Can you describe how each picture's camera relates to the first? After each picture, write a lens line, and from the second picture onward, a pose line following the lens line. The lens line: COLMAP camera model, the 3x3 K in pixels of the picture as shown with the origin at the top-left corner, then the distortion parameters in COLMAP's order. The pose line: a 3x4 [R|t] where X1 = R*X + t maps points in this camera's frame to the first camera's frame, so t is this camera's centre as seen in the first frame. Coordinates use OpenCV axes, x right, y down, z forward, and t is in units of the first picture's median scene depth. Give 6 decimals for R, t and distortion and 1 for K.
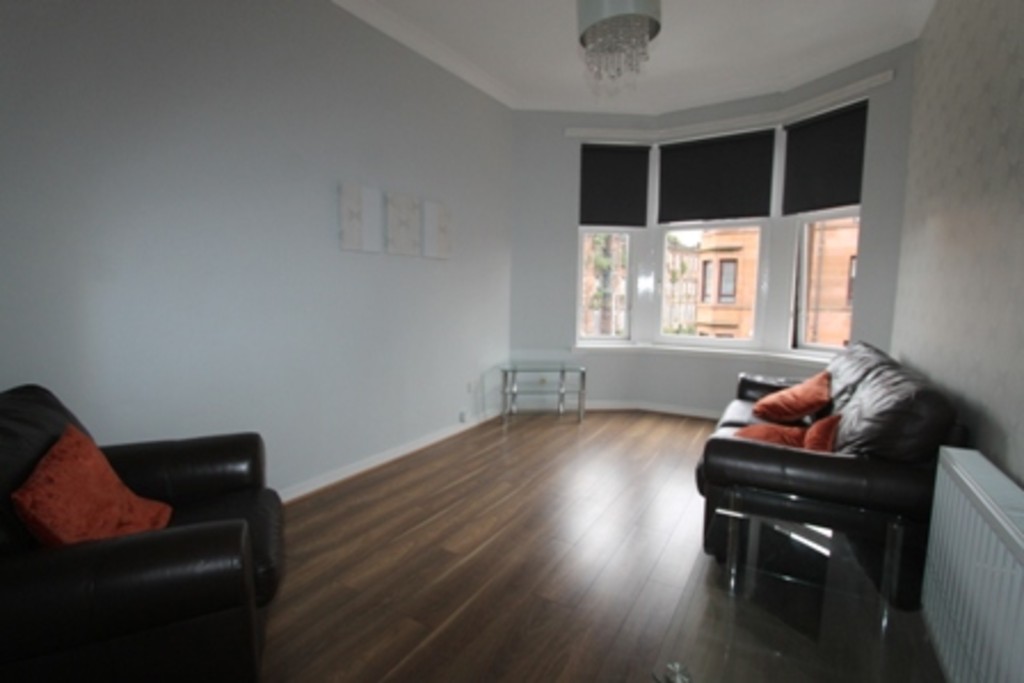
lens RADIAL K [[478.0, 0, 514.6], [0, 478.0, 344.5], [0, 0, 1]] dist [0.000033, 0.000393]
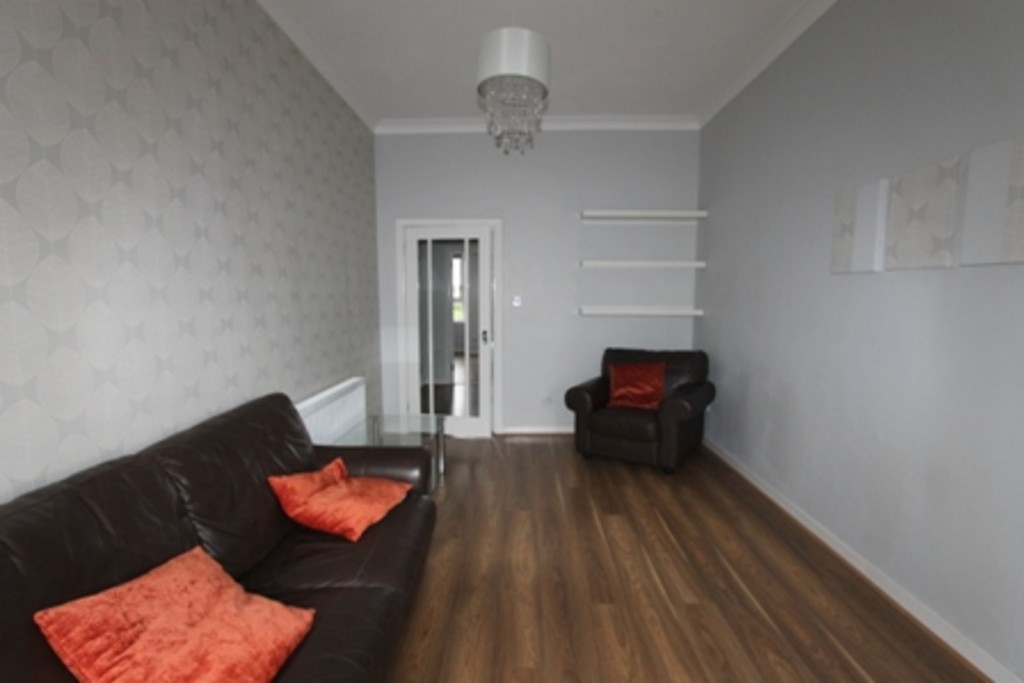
lens RADIAL K [[478.0, 0, 513.0], [0, 478.0, 340.4], [0, 0, 1]] dist [0.000033, 0.000393]
pose [[-0.859185, 0.042072, -0.509932, 0.622432], [-0.067090, 0.978746, 0.193793, -0.224373], [0.507247, 0.200715, -0.838101, 1.568107]]
